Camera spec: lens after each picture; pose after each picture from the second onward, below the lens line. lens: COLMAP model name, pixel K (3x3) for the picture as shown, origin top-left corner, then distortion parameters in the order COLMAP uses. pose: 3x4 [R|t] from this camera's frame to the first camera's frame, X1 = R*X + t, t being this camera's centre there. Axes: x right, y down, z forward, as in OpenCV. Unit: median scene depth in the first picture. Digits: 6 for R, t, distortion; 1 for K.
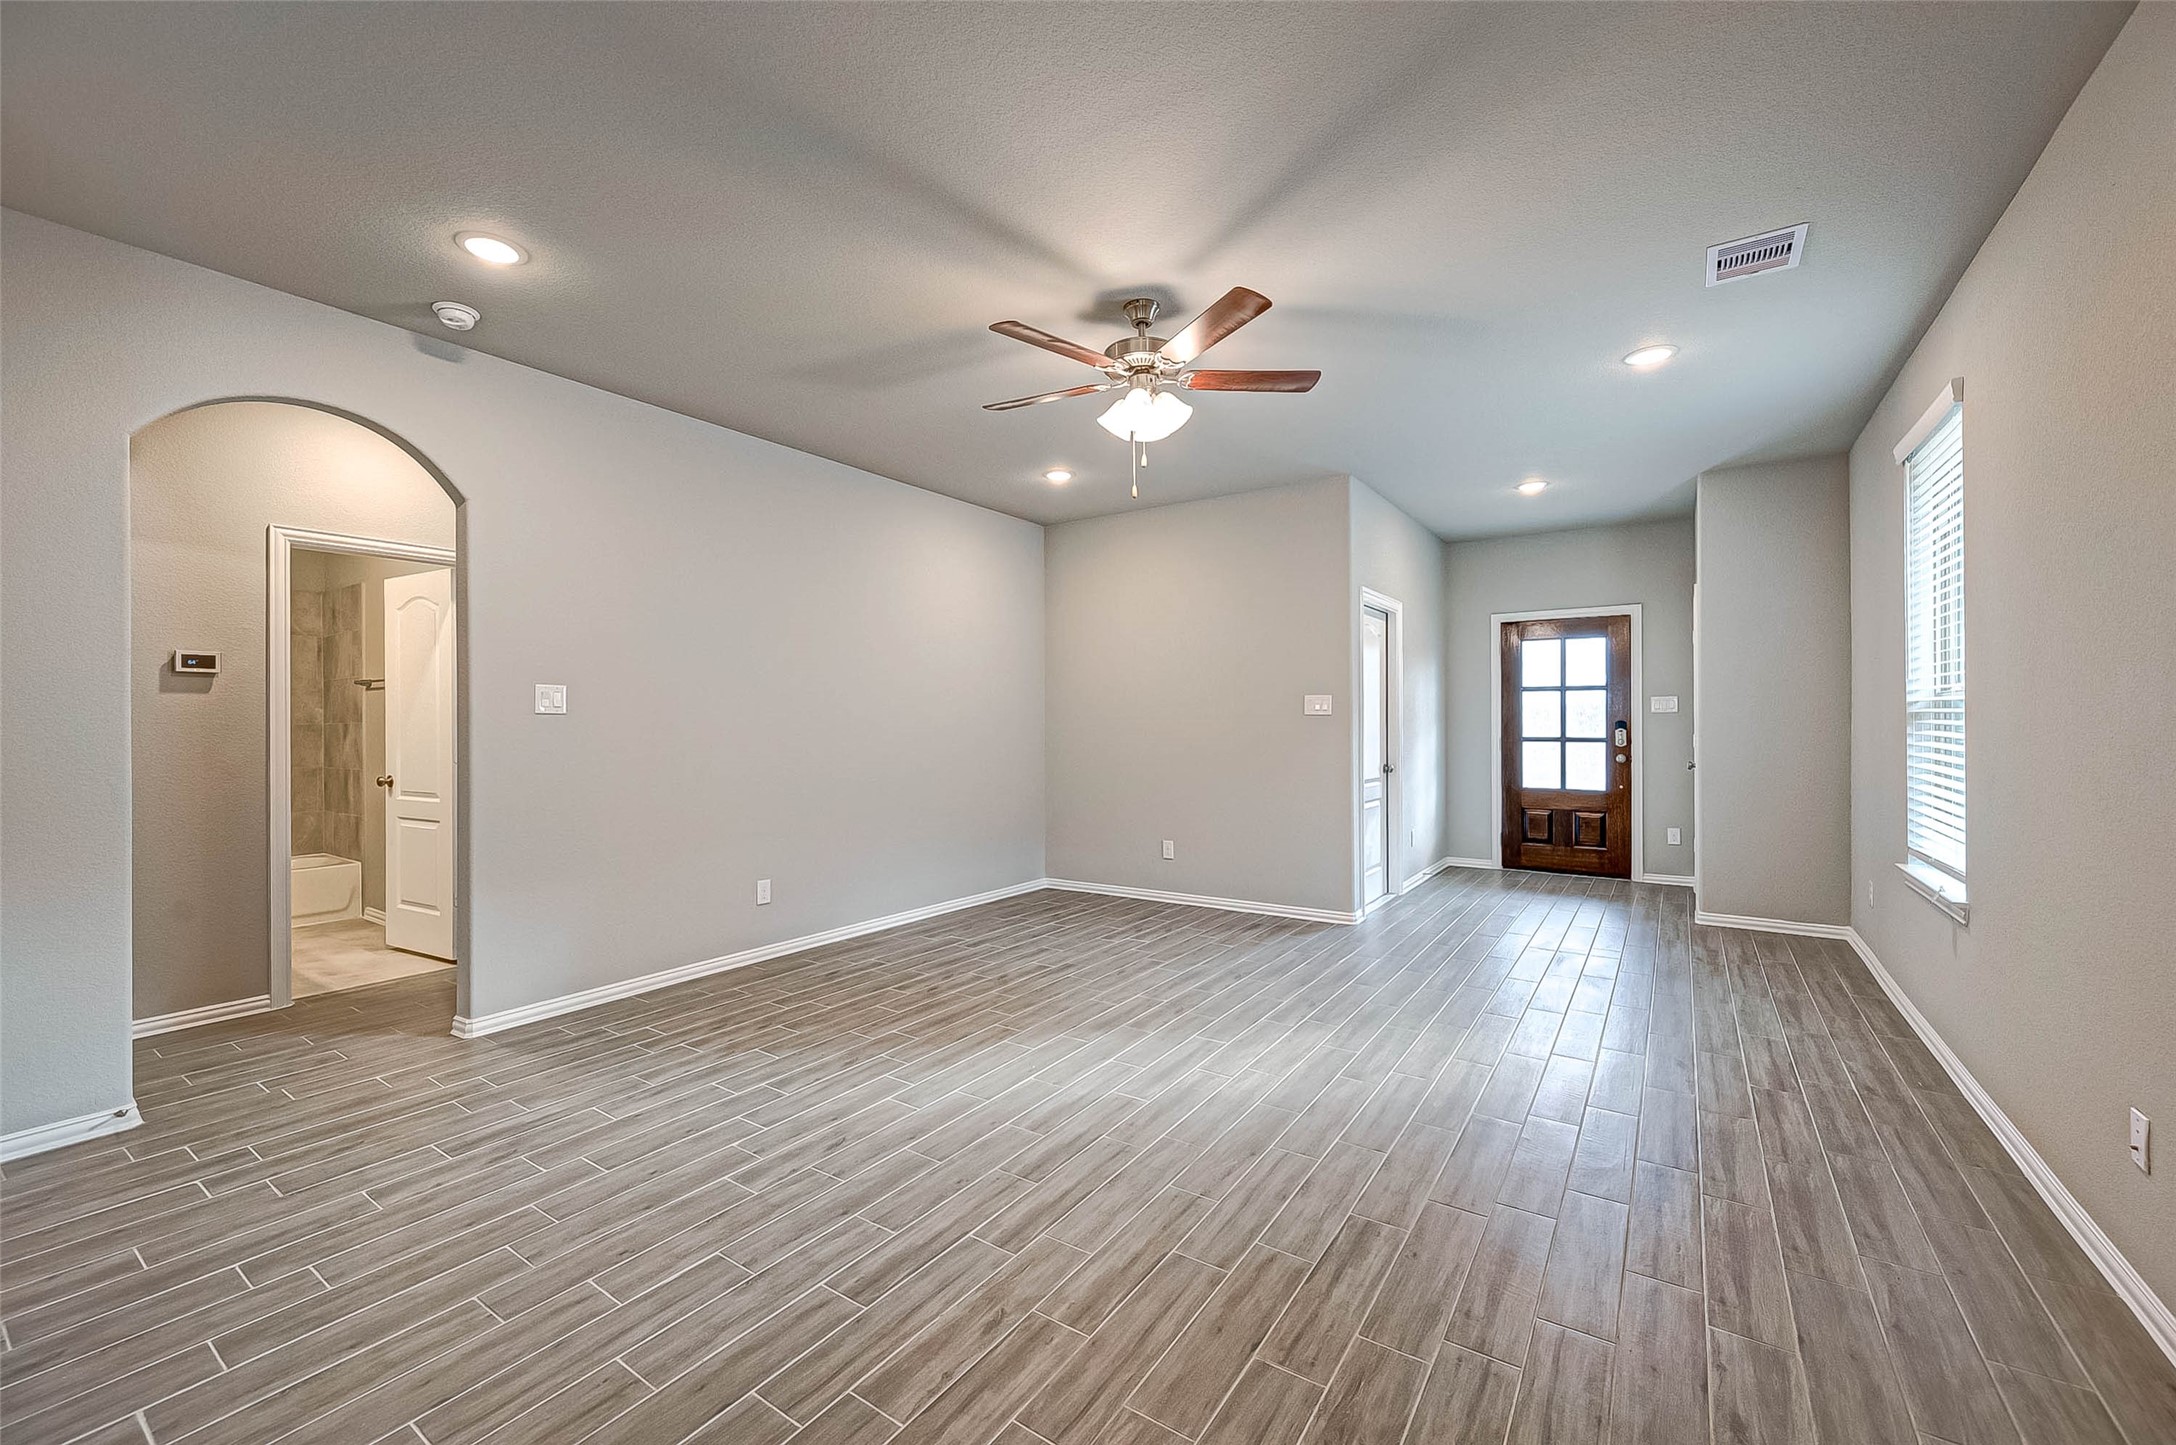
lens RADIAL K [[855.1, 0, 1079.2], [0, 855.1, 723.7], [0, 0, 1]] dist [-0.002132, 0.000223]
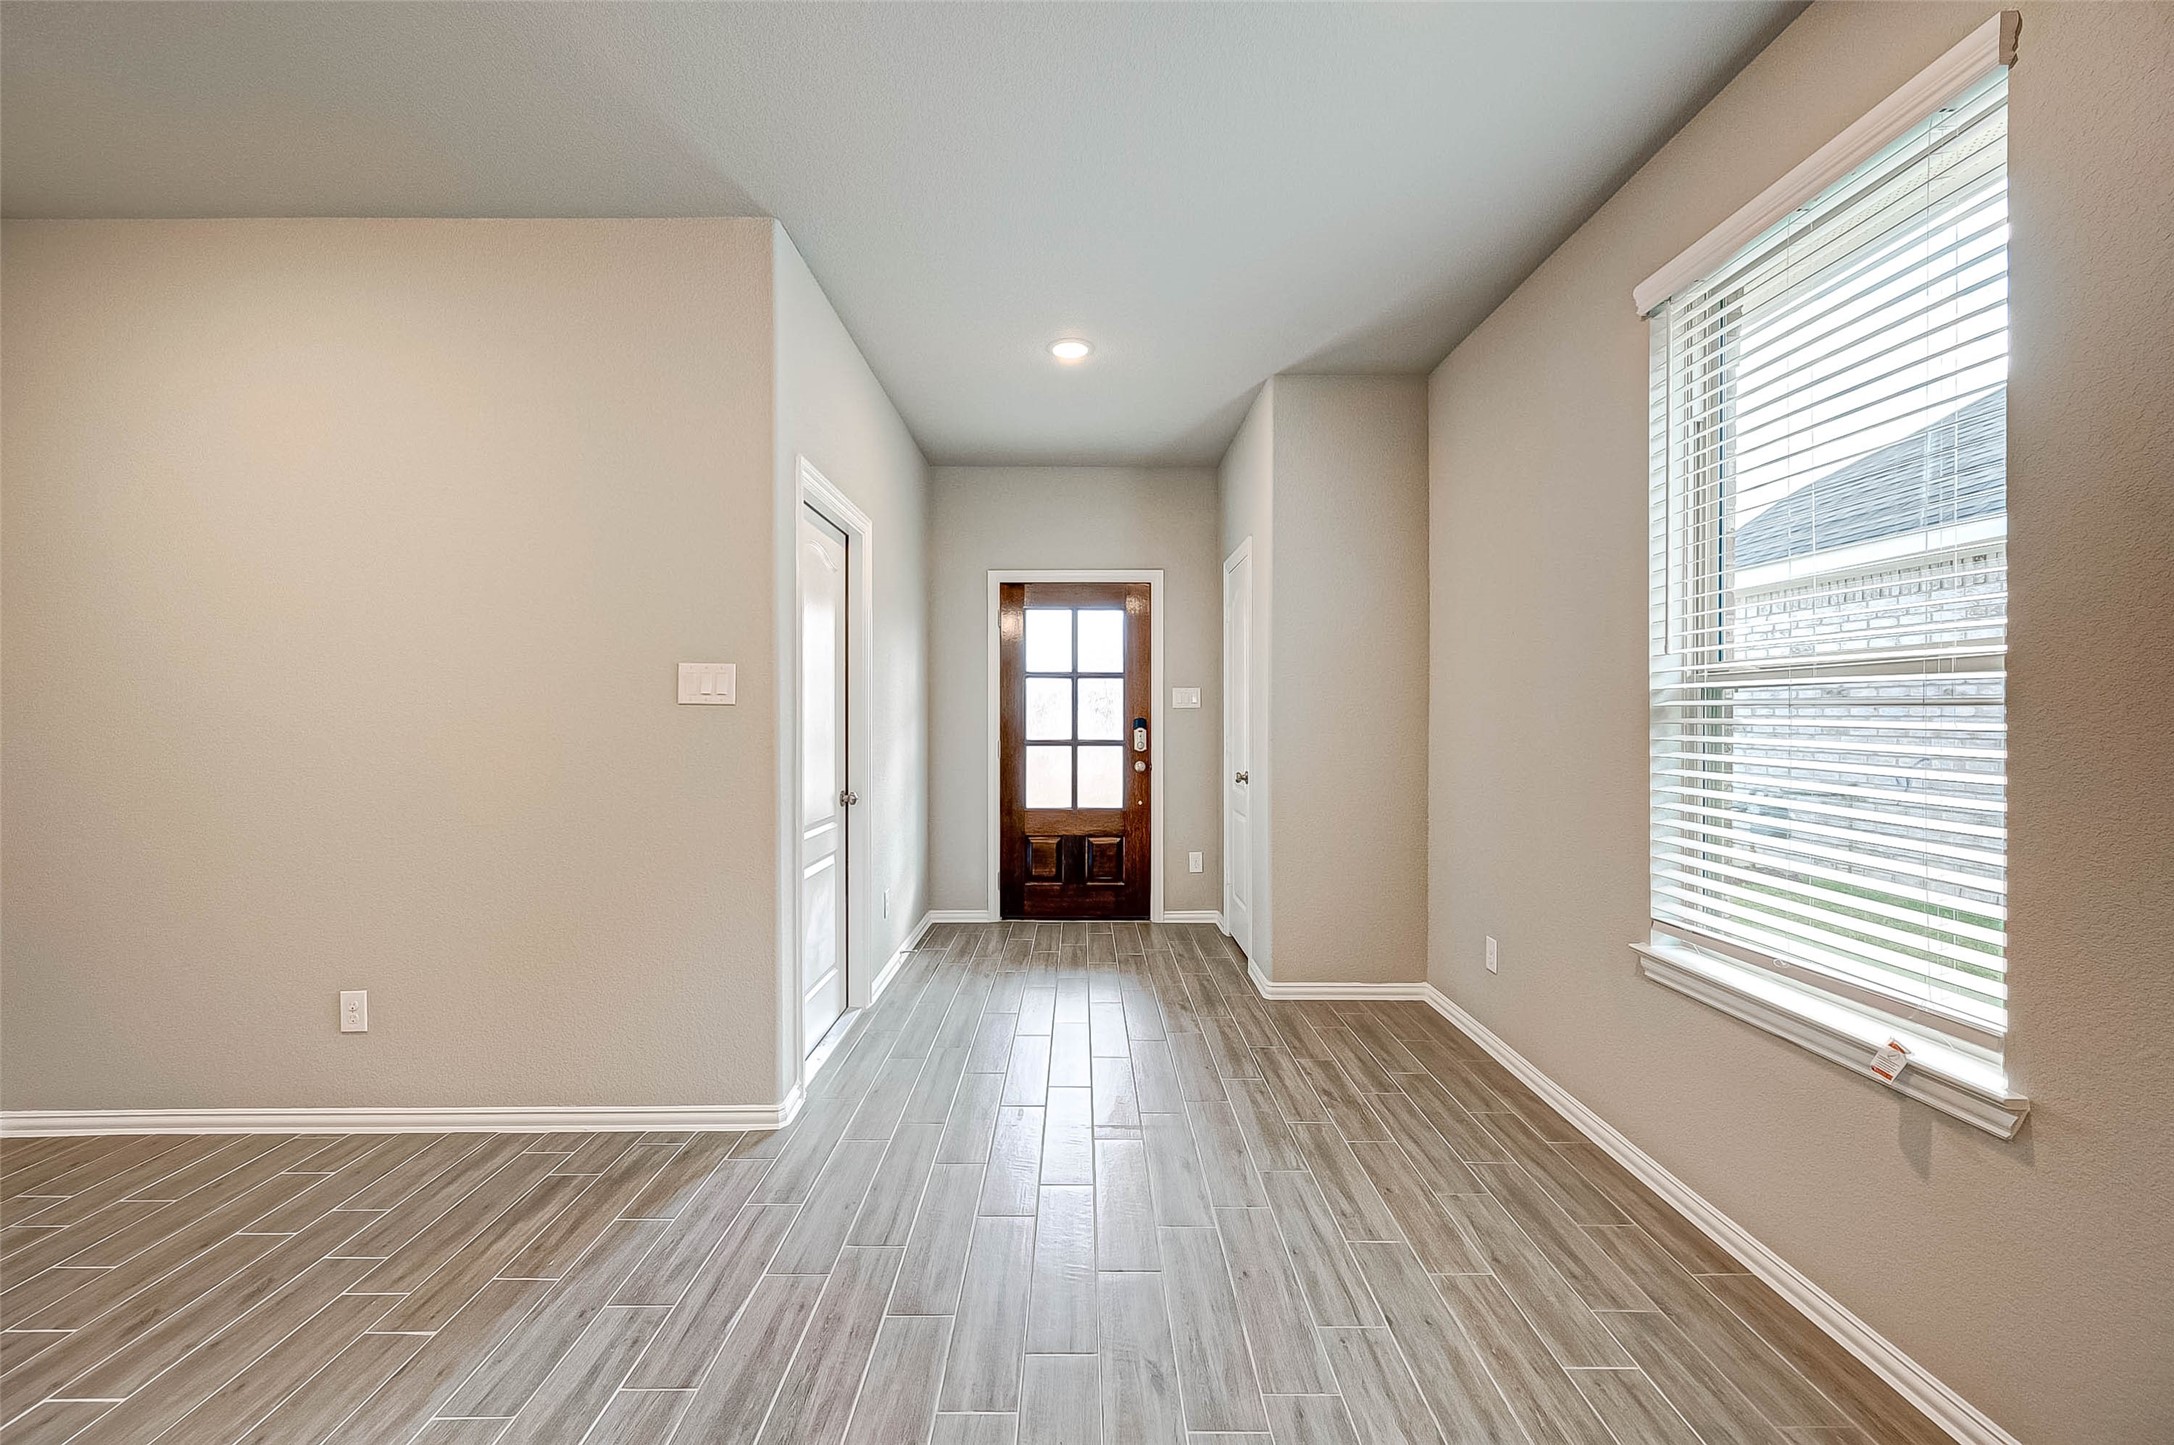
lens RADIAL K [[854.3, 0, 1094.9], [0, 854.3, 723.5], [0, 0, 1]] dist [-0.002132, 0.000223]
pose [[0.809218, -0.001073, 0.587508, 0.195160], [-0.001613, 0.999991, 0.004048, -0.002004], [-0.587507, -0.004223, 0.809208, 0.539749]]
